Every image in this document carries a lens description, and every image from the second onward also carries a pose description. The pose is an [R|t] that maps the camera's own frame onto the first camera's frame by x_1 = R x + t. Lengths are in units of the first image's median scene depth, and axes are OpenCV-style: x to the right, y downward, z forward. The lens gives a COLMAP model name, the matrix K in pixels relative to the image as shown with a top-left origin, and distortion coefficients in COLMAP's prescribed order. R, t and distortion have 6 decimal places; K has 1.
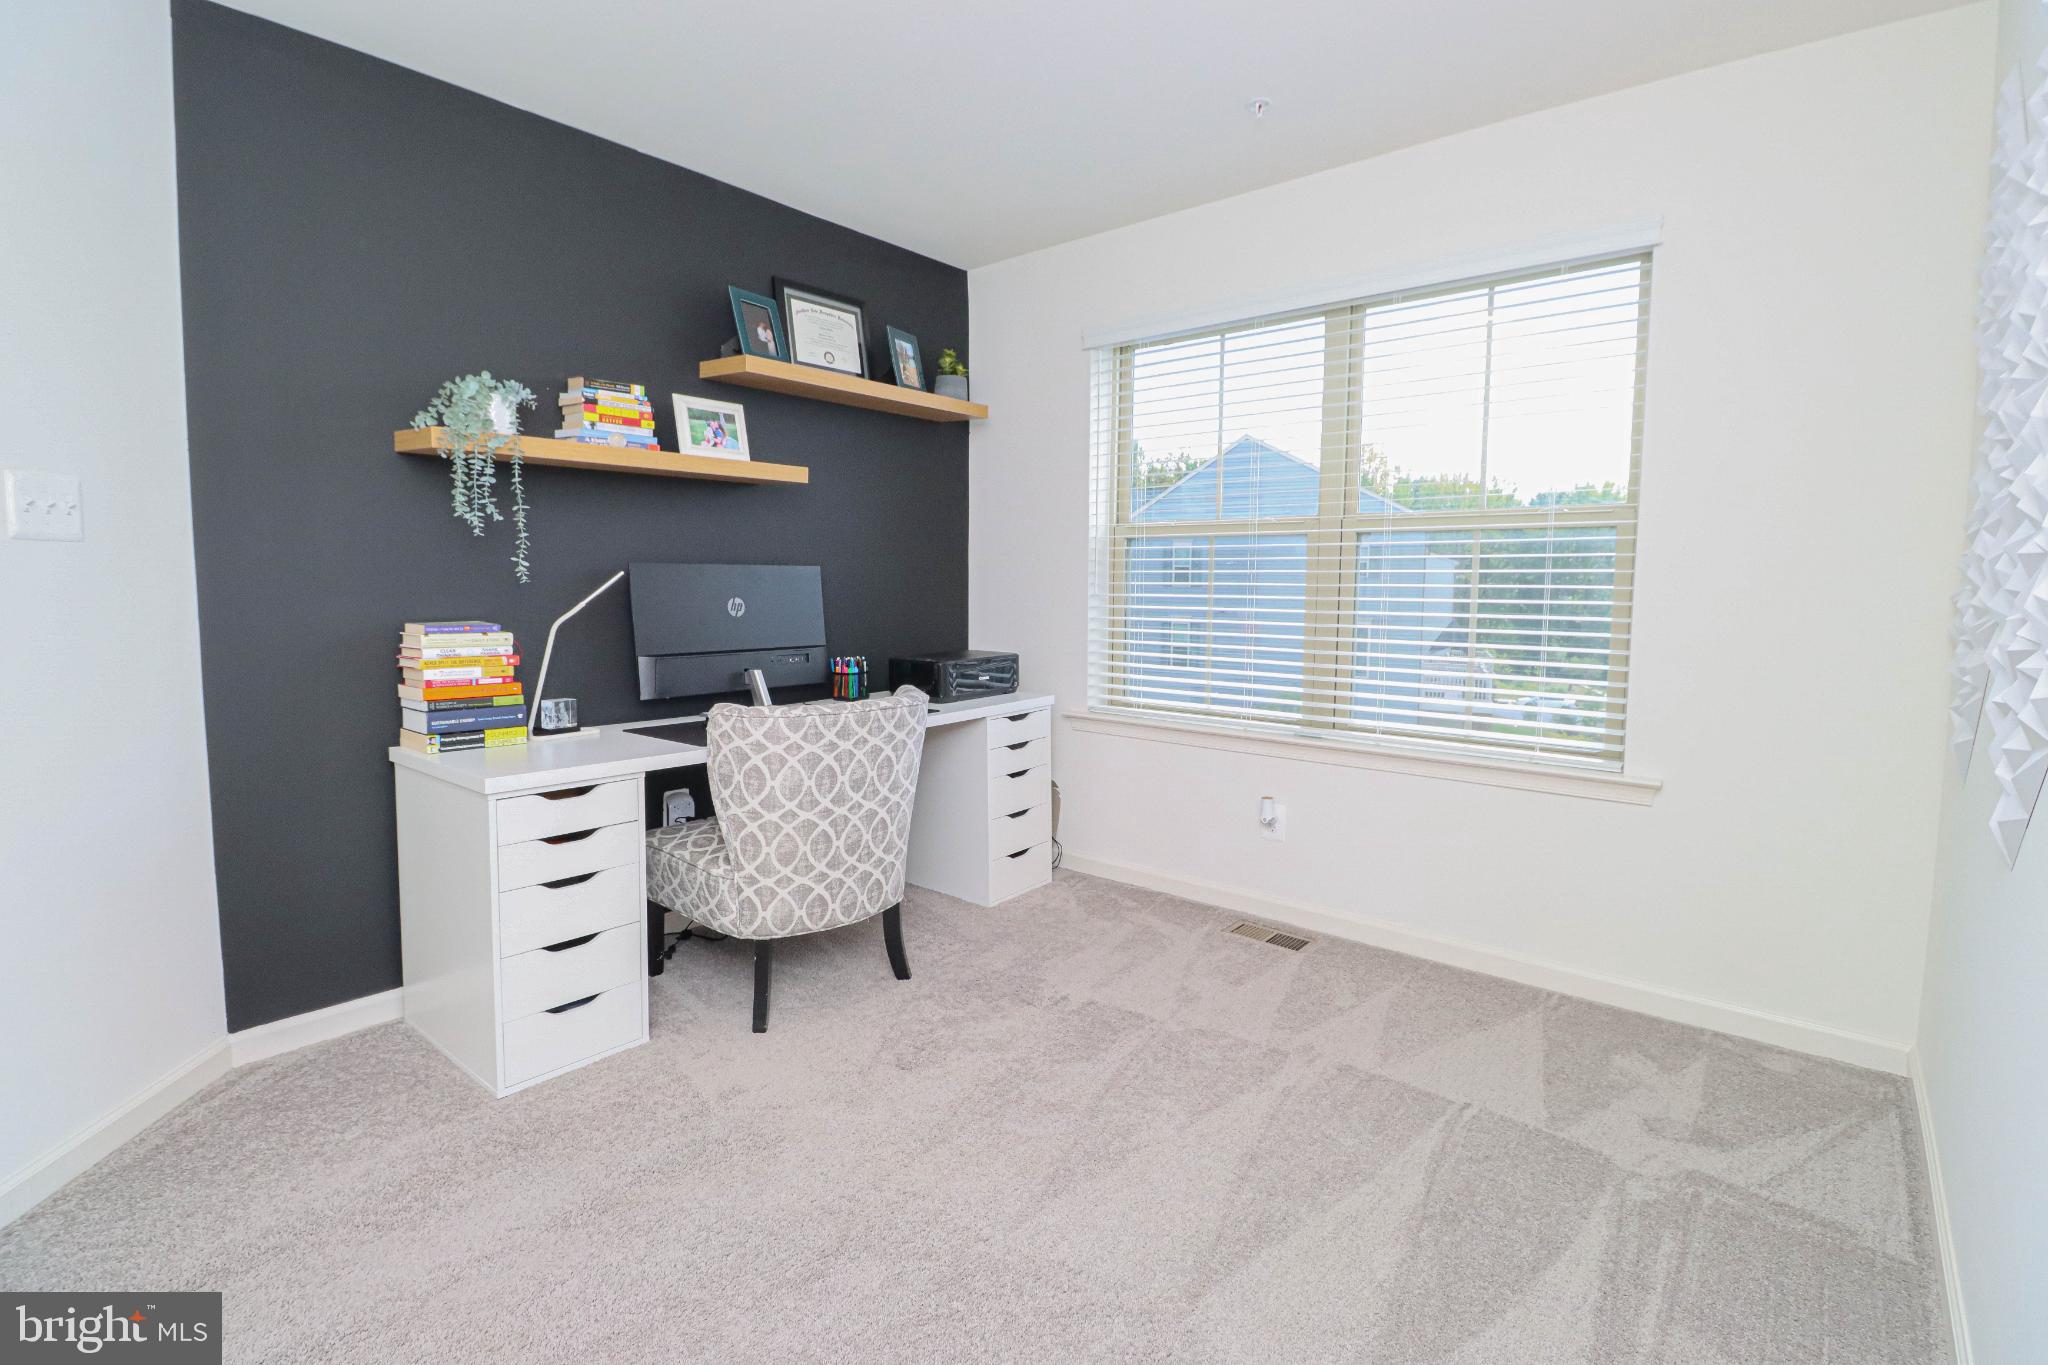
lens RADIAL K [[956.1, 0, 1031.9], [0, 956.1, 648.3], [0, 0, 1]] dist [0.002578, -0.014966]
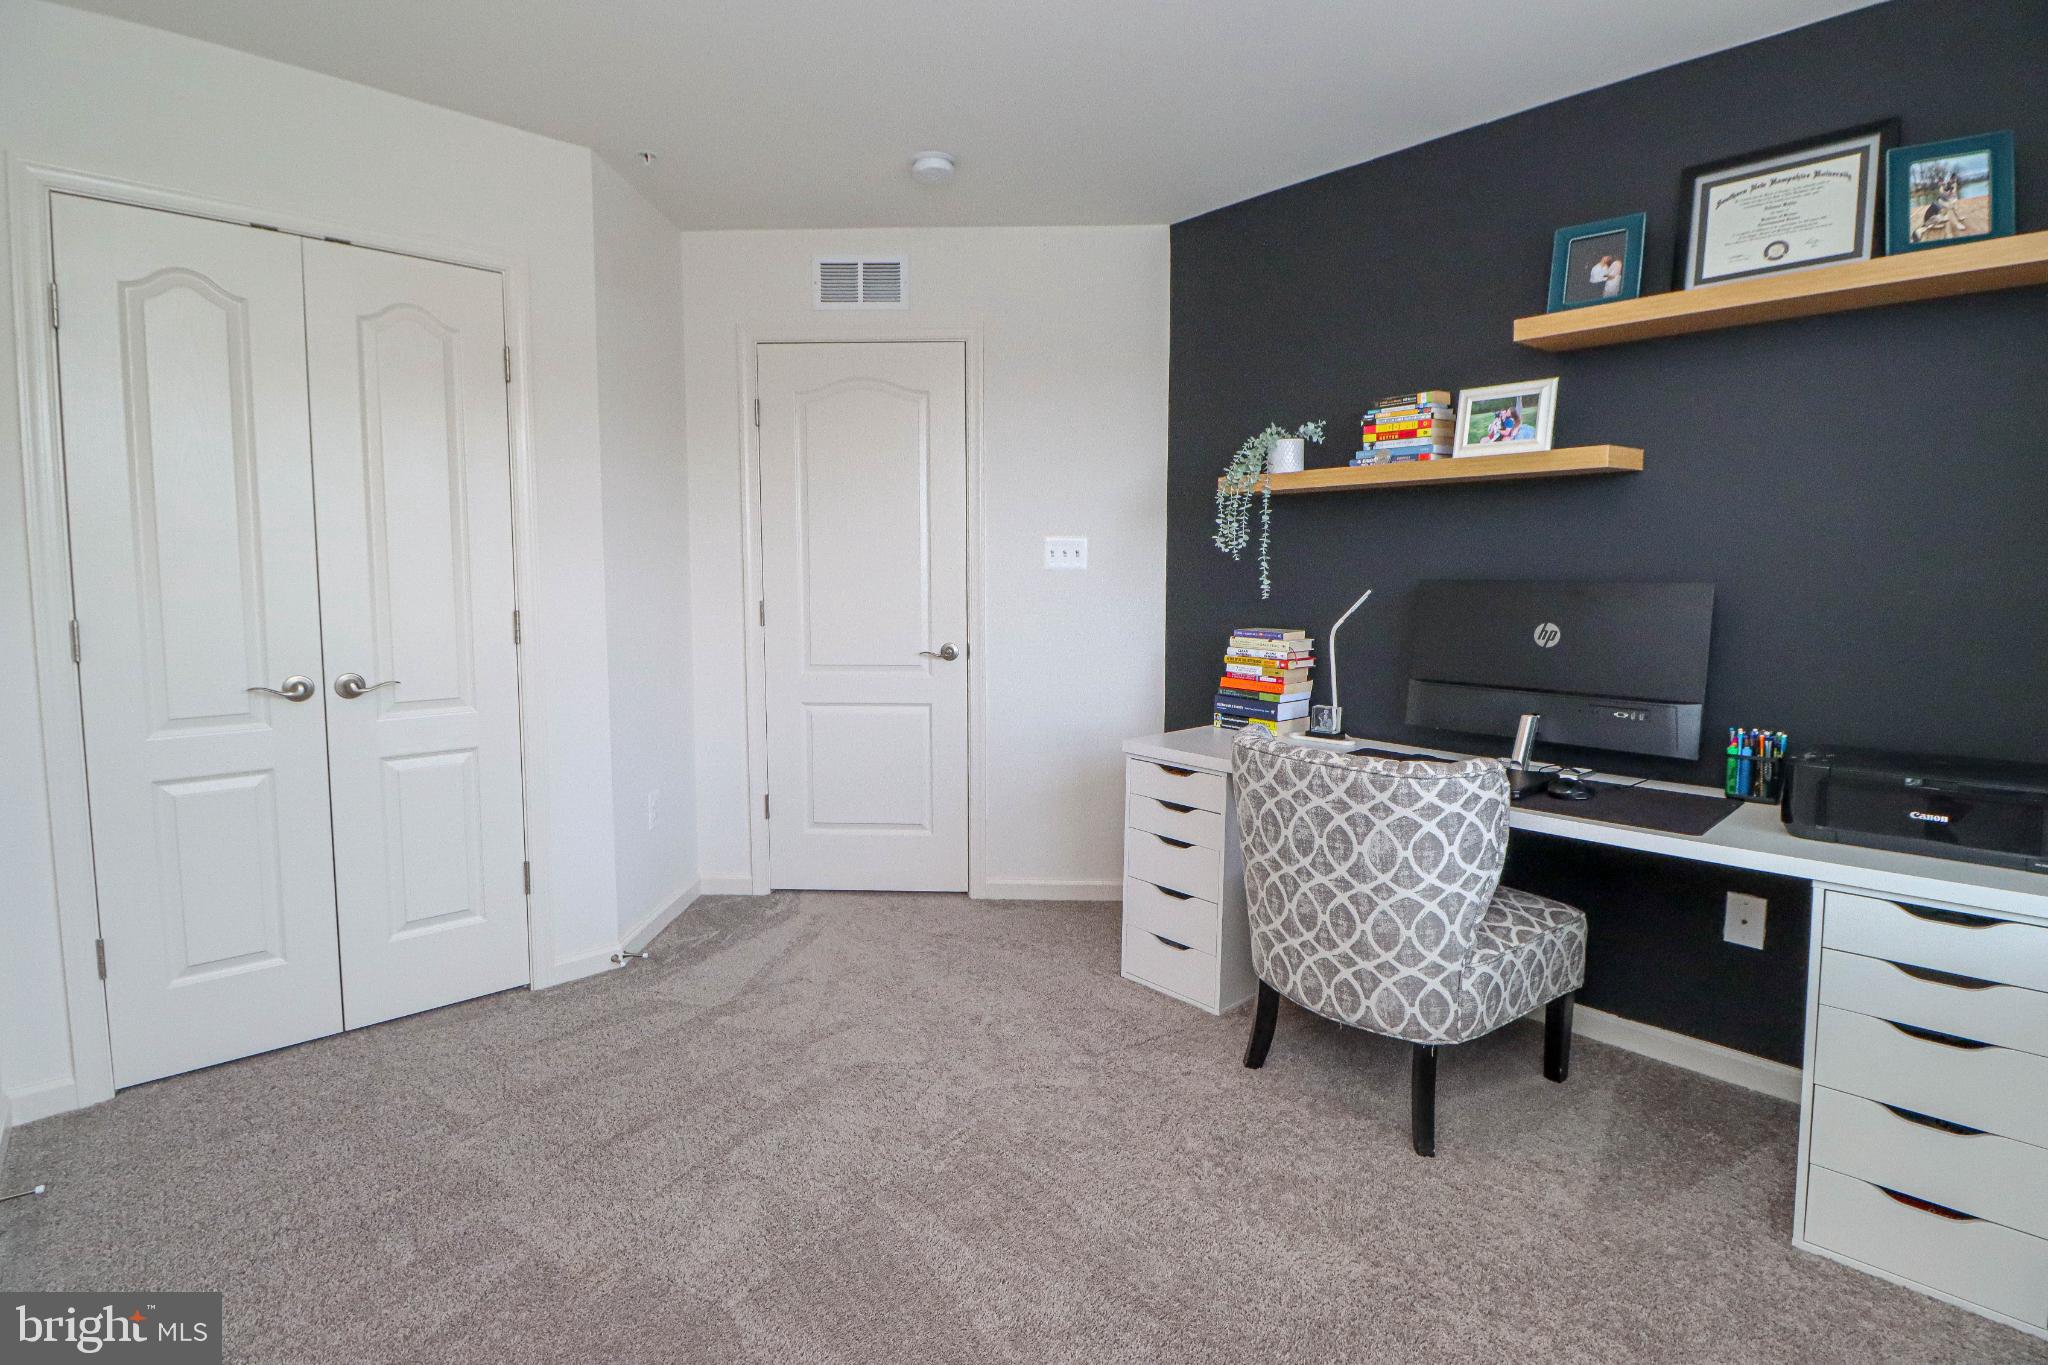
lens RADIAL K [[956.1, 0, 1031.9], [0, 956.1, 648.3], [0, 0, 1]] dist [0.002578, -0.014966]
pose [[-0.117203, 0.072479, -0.990460, 0.571027], [-0.076908, 0.993676, 0.081815, -0.069885], [0.990126, 0.085763, -0.110888, 0.724962]]
